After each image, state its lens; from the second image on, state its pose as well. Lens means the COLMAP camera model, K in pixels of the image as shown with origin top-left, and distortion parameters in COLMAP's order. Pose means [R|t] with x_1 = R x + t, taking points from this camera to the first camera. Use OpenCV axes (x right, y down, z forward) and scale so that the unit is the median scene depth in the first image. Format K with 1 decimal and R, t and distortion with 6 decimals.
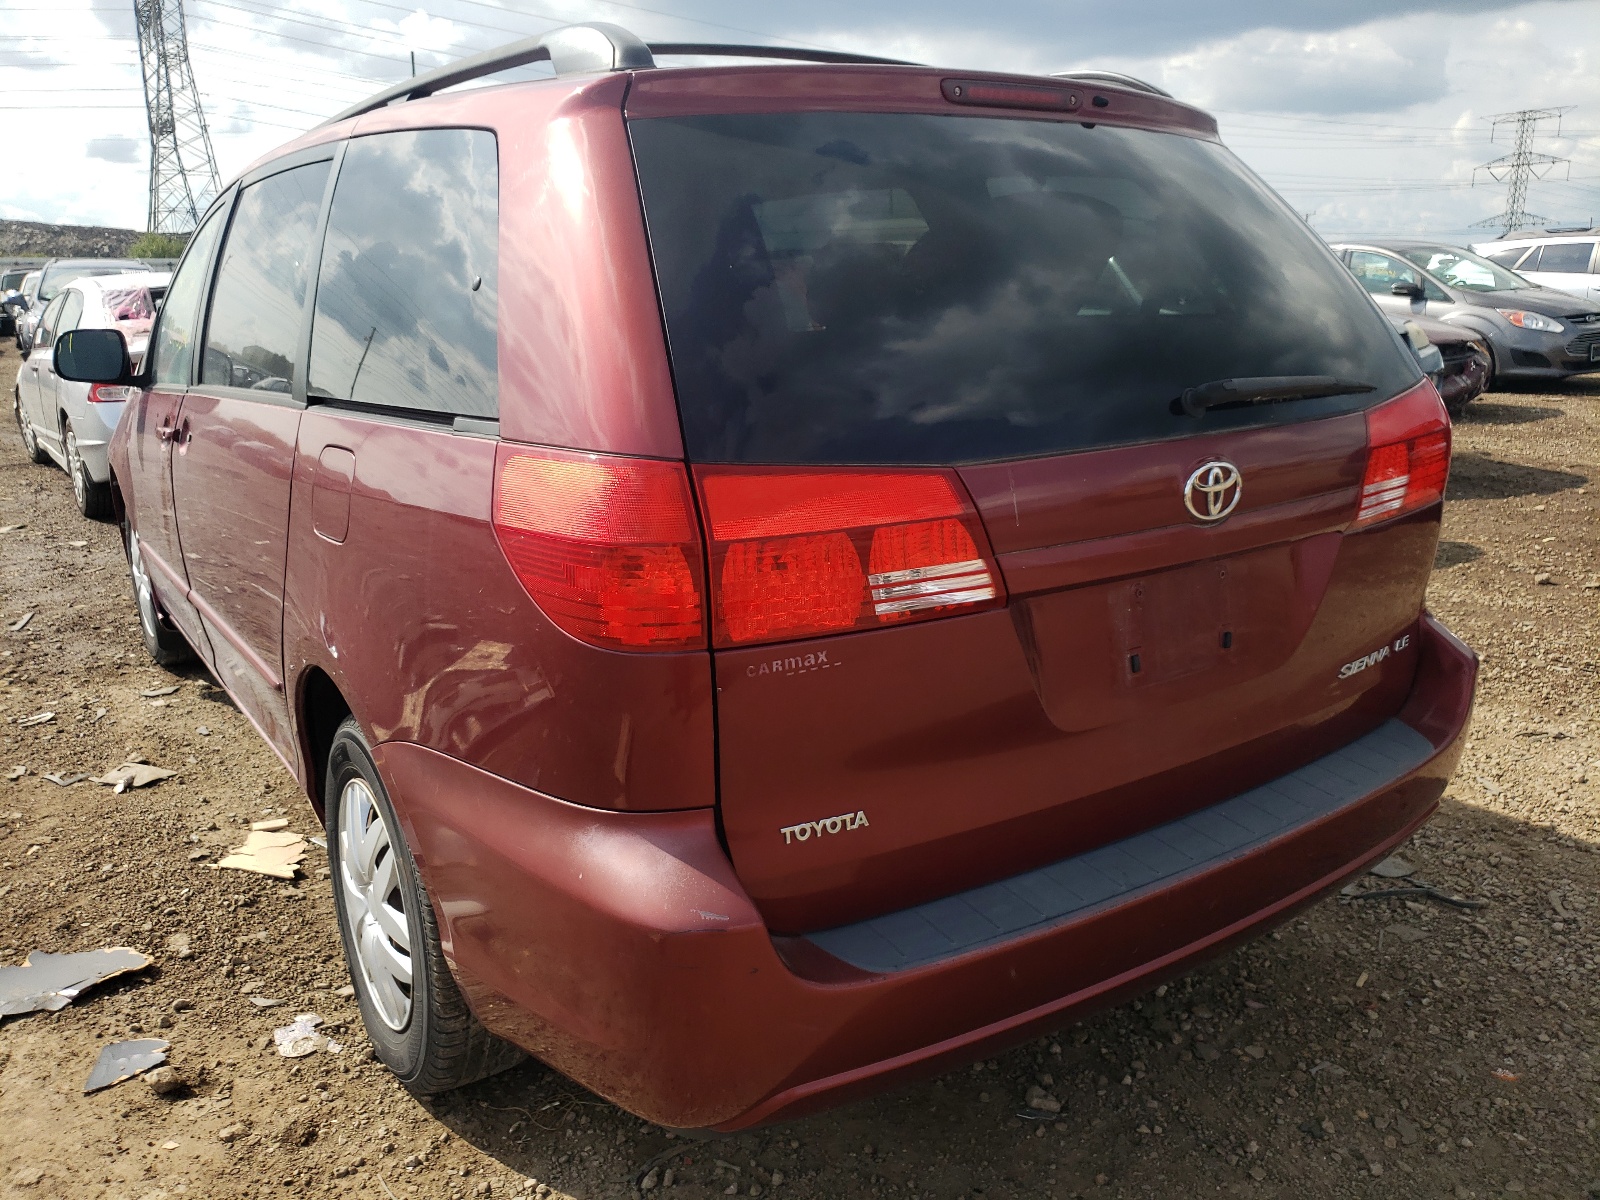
lens RADIAL K [[1212.6, 0, 804.3], [0, 1212.6, 598.2], [0, 0, 1]] dist [0.052097, -0.005293]
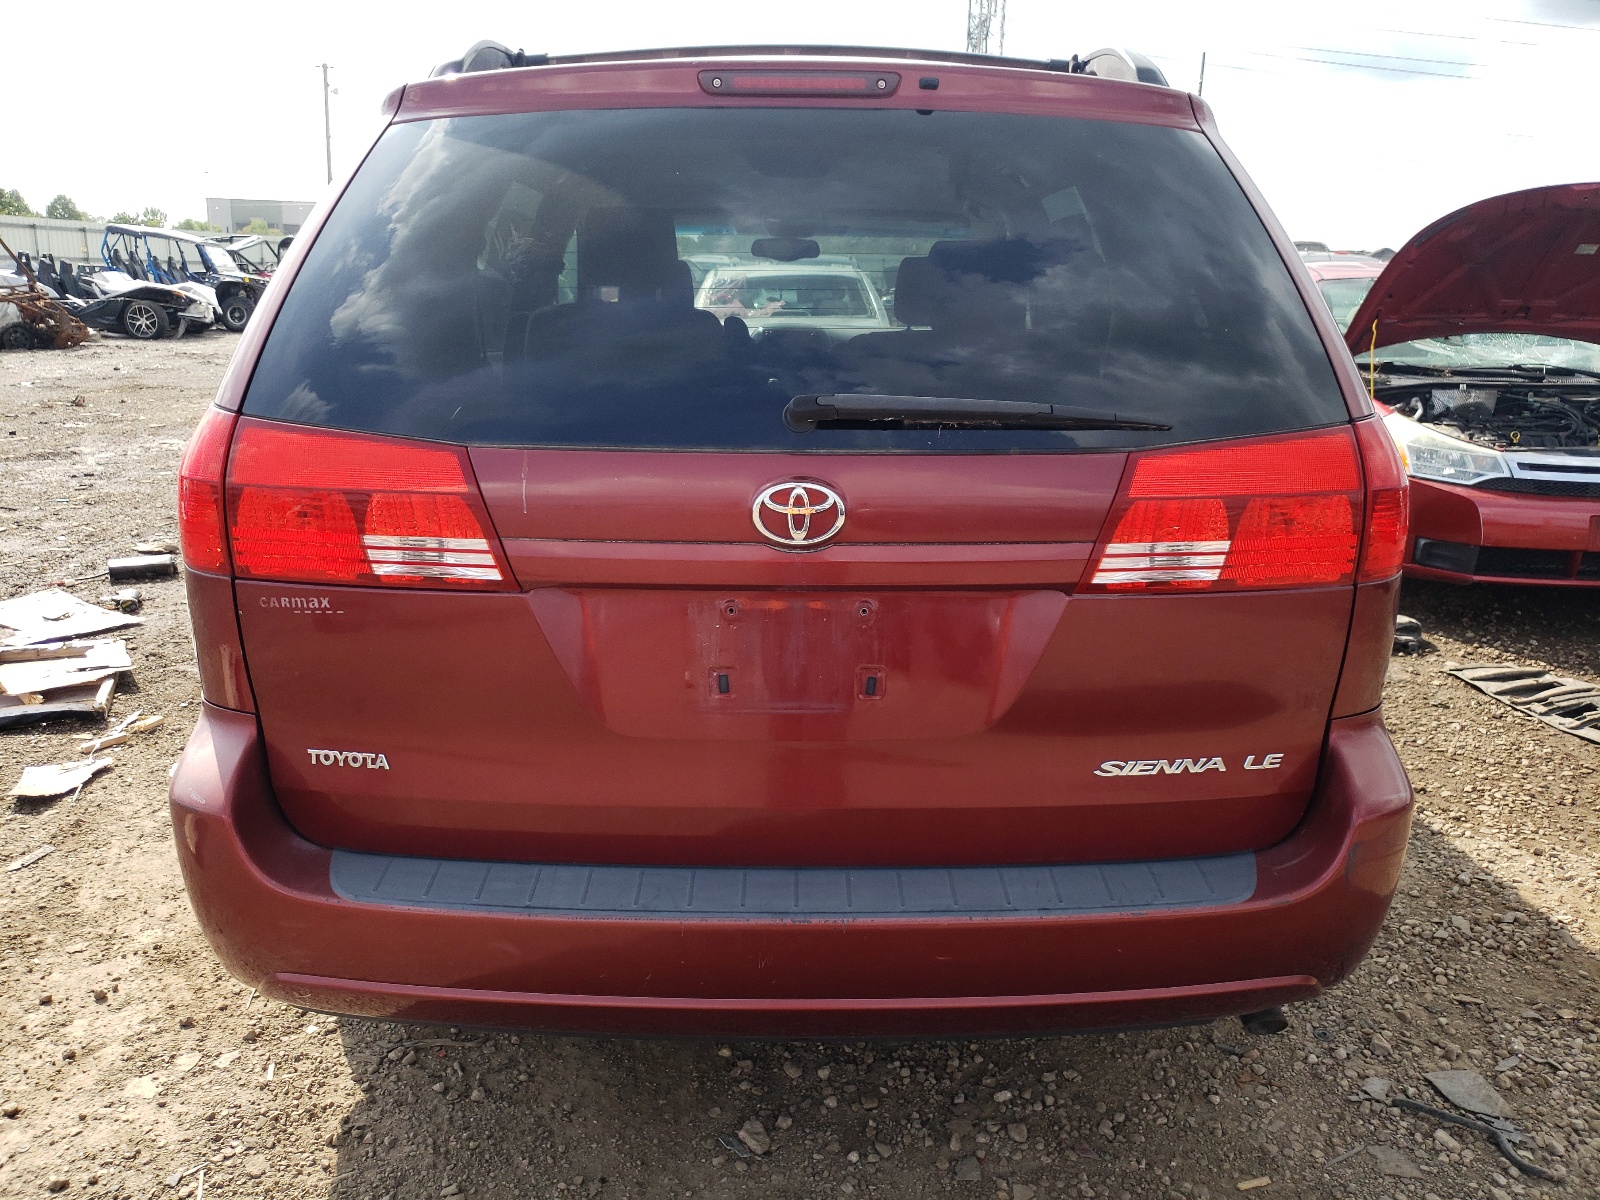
lens RADIAL K [[1220.9, 0, 796.6], [0, 1220.9, 585.0], [0, 0, 1]] dist [0.044682, 0.000209]
pose [[0.837310, 0.164750, -0.521315, 0.904329], [-0.166638, 0.985051, 0.043657, -0.082801], [0.520715, 0.050317, 0.852247, 0.251374]]
